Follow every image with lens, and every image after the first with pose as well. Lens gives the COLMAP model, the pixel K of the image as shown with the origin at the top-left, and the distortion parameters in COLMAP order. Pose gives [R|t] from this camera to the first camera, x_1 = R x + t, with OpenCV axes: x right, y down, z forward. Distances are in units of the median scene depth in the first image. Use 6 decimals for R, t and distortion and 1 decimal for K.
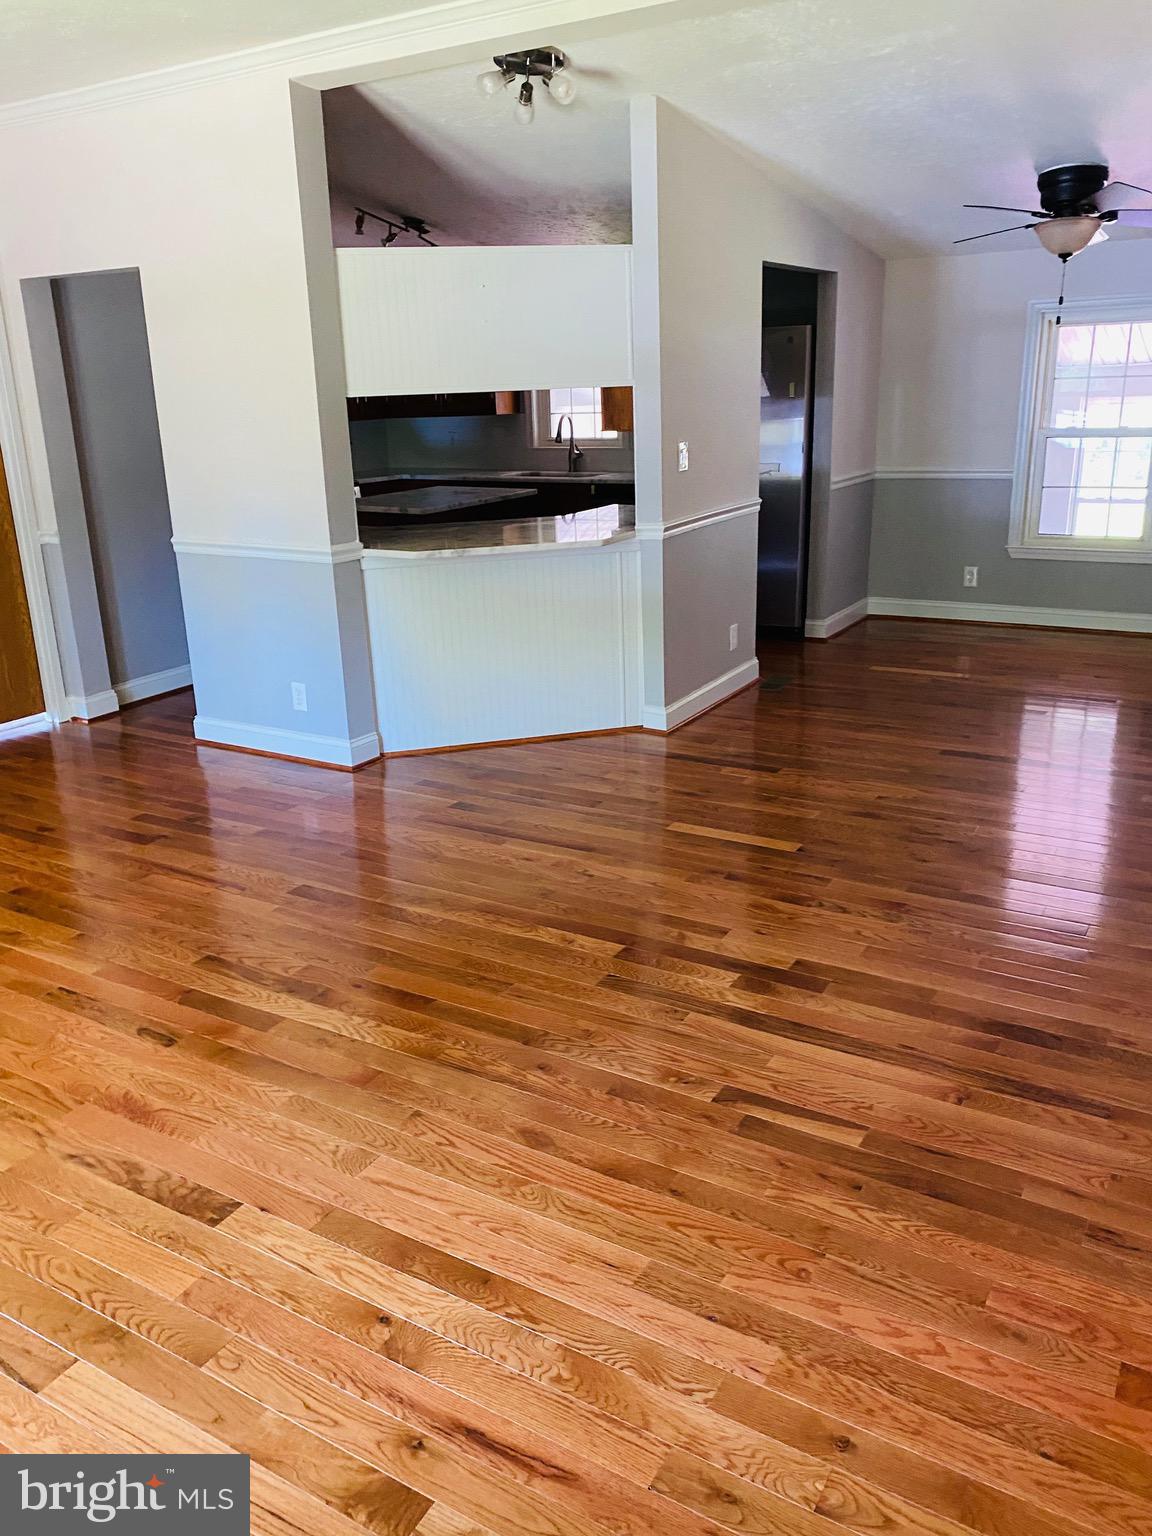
lens RADIAL K [[1169.4, 0, 567.9], [0, 1169.4, 761.2], [0, 0, 1]] dist [0.047843, -0.052285]
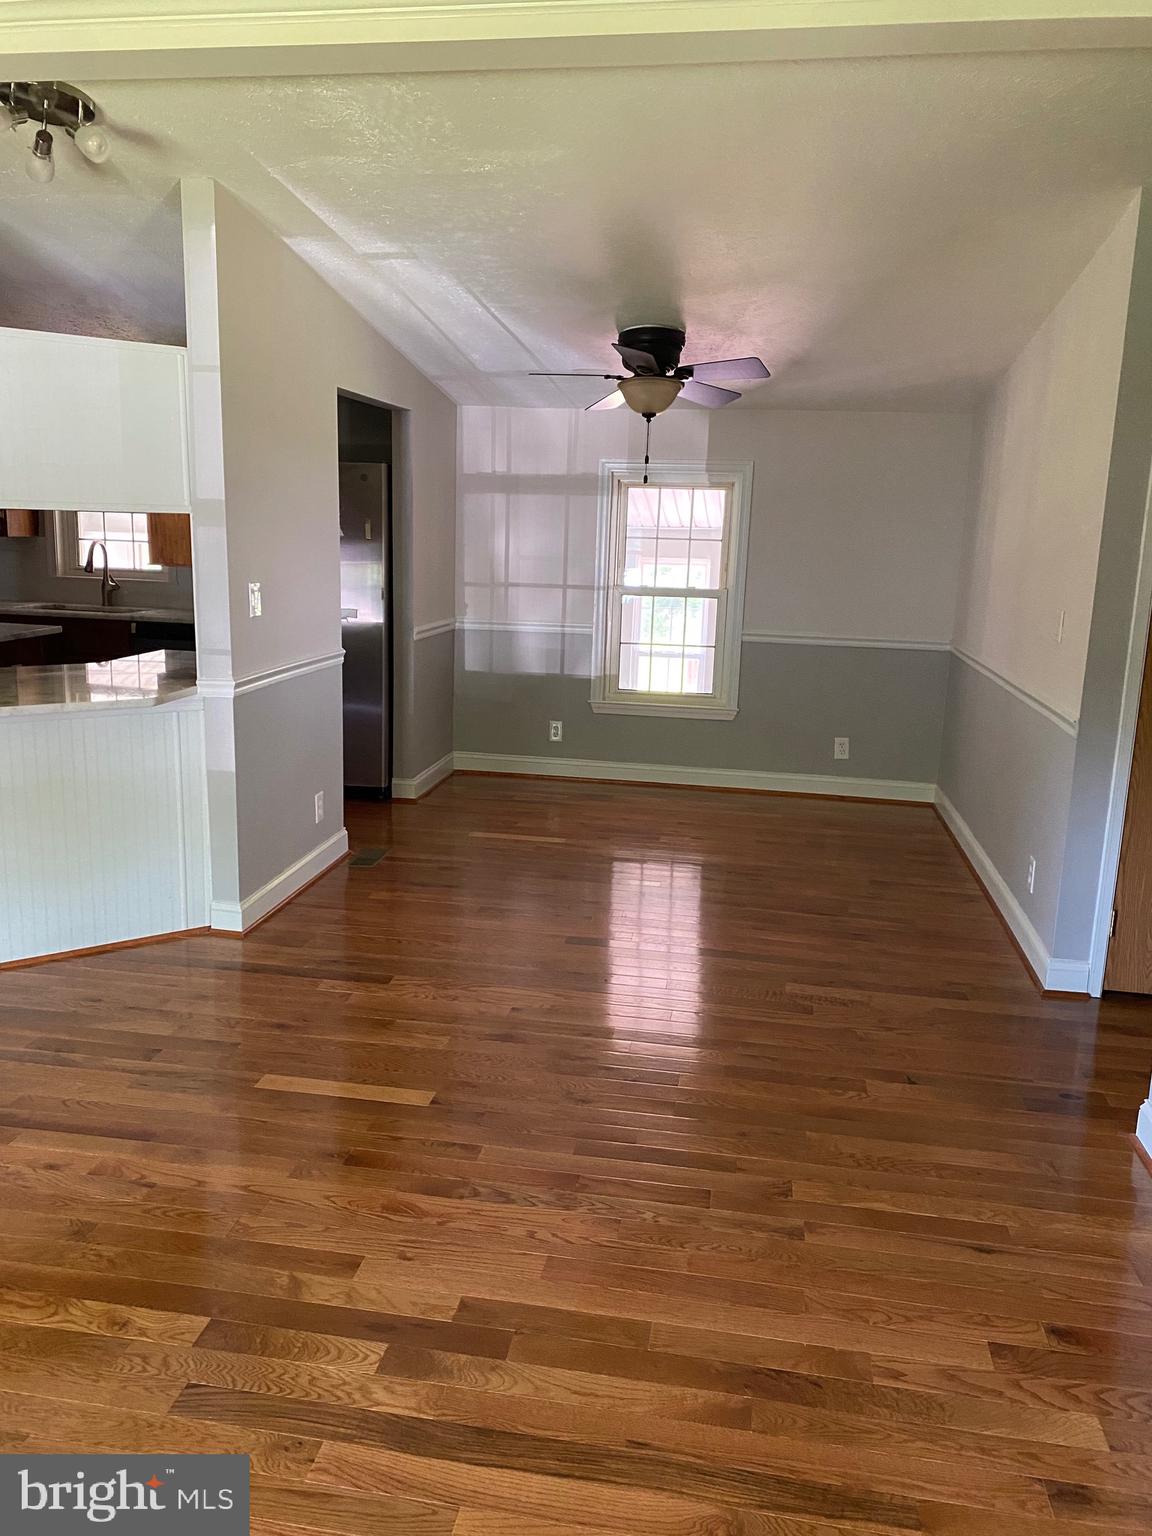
lens RADIAL K [[1165.8, 0, 566.2], [0, 1165.8, 750.6], [0, 0, 1]] dist [0.051123, -0.057411]
pose [[0.928830, -0.009572, 0.370382, -0.006351], [0.053632, 0.992611, -0.108845, -0.058253], [-0.366603, 0.120963, 0.922480, 0.188563]]
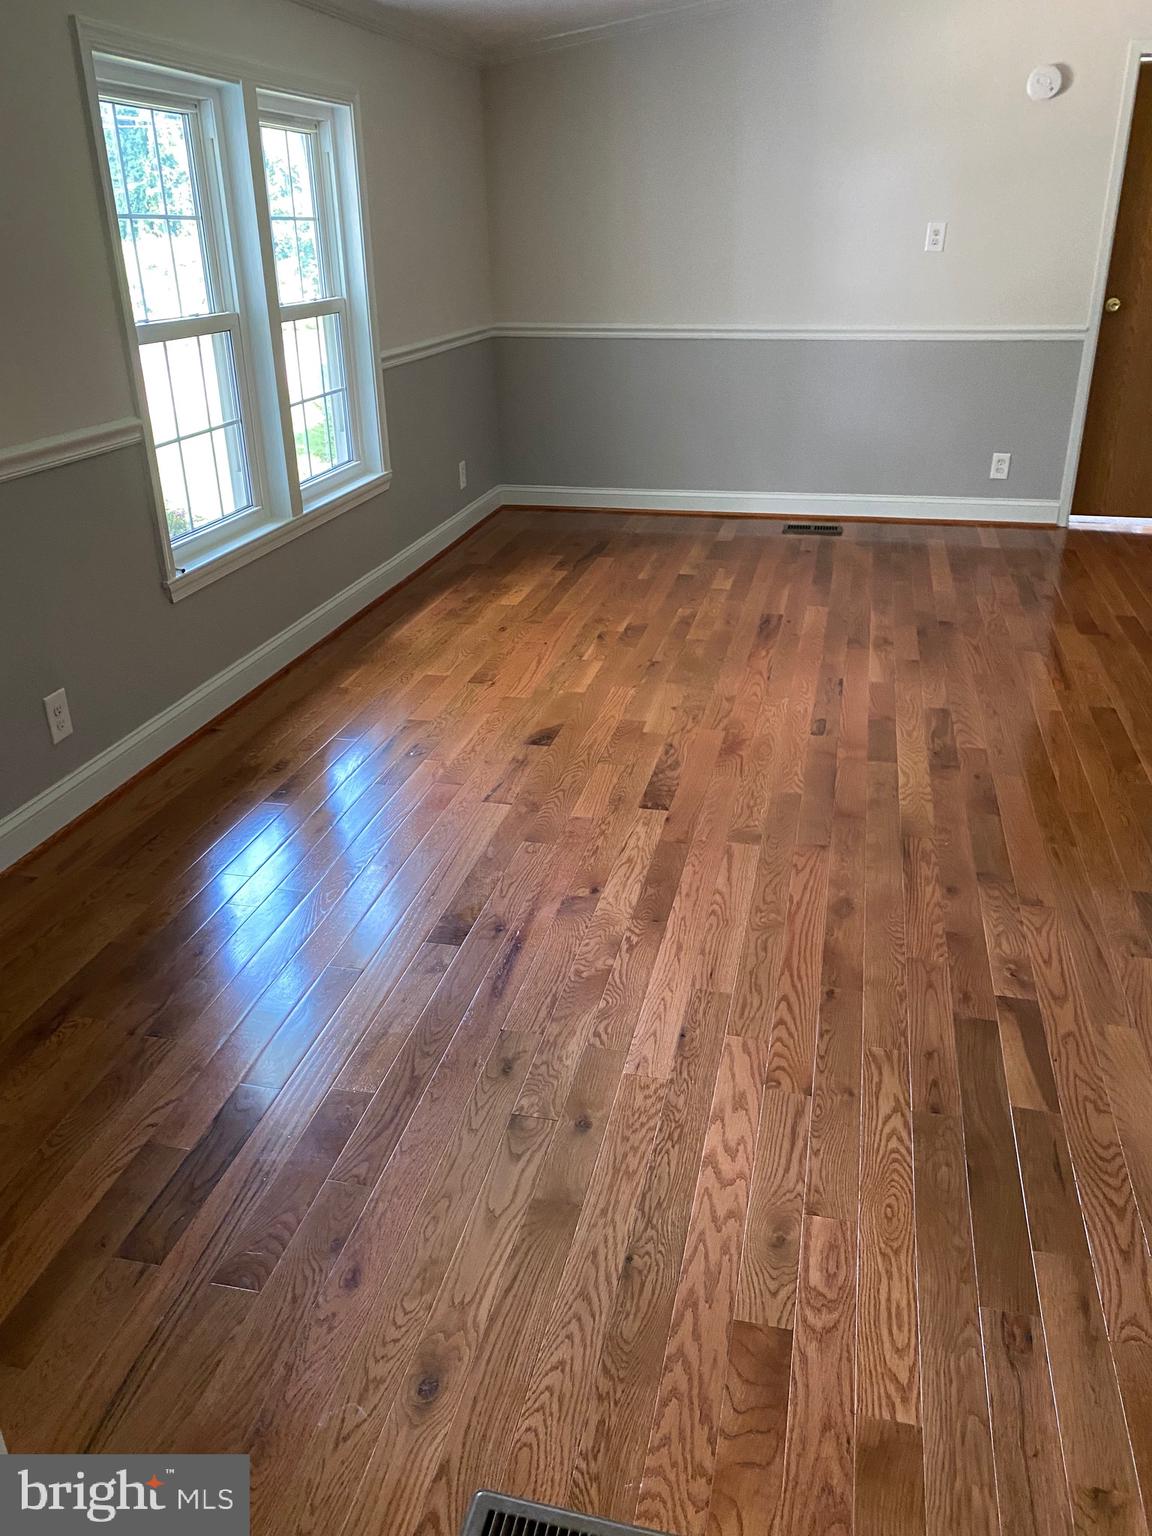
lens RADIAL K [[1169.4, 0, 567.9], [0, 1169.4, 761.2], [0, 0, 1]] dist [0.047843, -0.052285]
pose [[0.303671, 0.414230, -0.858019, 0.398265], [-0.286852, 0.898511, 0.332255, -0.039274], [0.908570, 0.145228, 0.391675, 0.188447]]
